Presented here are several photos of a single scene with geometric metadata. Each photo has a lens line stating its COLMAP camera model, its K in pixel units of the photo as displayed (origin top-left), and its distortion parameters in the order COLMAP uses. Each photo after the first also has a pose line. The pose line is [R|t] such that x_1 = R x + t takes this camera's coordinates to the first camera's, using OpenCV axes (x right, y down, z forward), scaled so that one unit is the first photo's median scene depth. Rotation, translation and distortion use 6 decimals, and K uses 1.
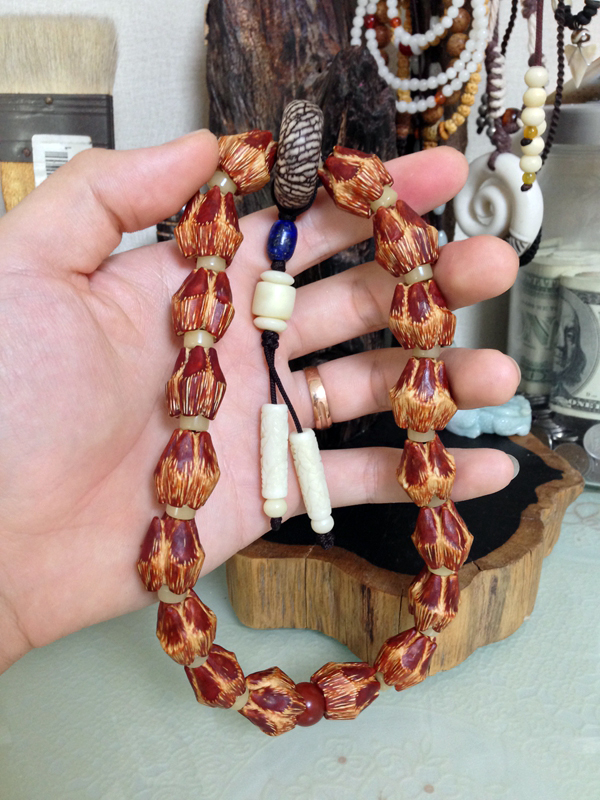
lens RADIAL K [[774.6, 0, 297.0], [0, 774.6, 406.0], [0, 0, 1]] dist [0.137429, -0.318324]
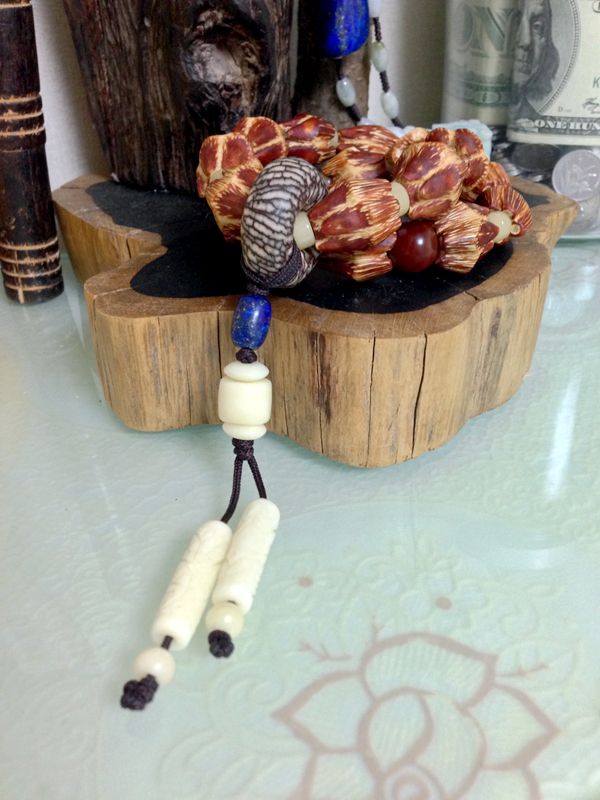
lens RADIAL K [[793.3, 0, 314.1], [0, 793.3, 420.3], [0, 0, 1]] dist [0.132763, -0.339524]
pose [[0.981065, -0.094624, 0.168992, -0.027690], [0.064868, 0.982669, 0.173646, 0.155510], [-0.182494, -0.159396, 0.970200, 0.286362]]
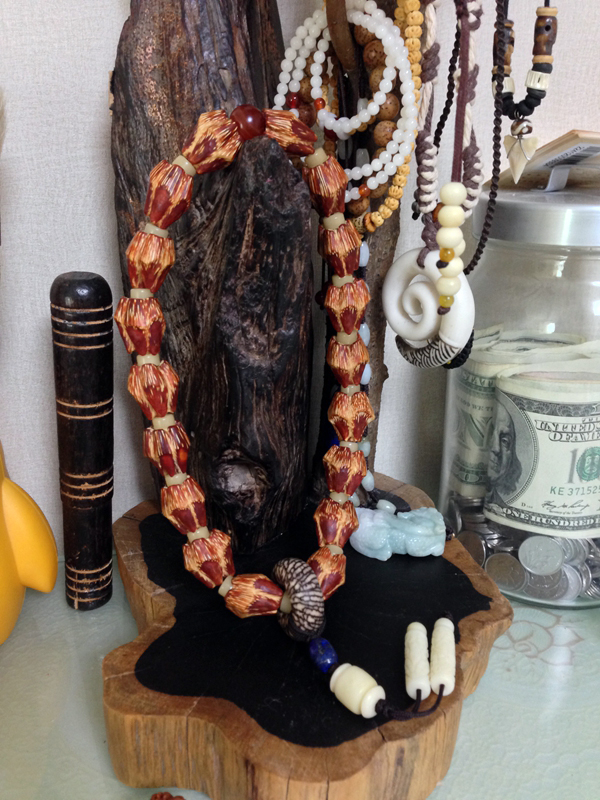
lens RADIAL K [[774.6, 0, 297.0], [0, 774.6, 406.0], [0, 0, 1]] dist [0.137429, -0.318324]
pose [[0.998540, 0.035824, 0.040423, 0.075700], [-0.034541, 0.998891, -0.031992, -0.109650], [-0.041524, 0.030549, 0.998670, 0.105422]]
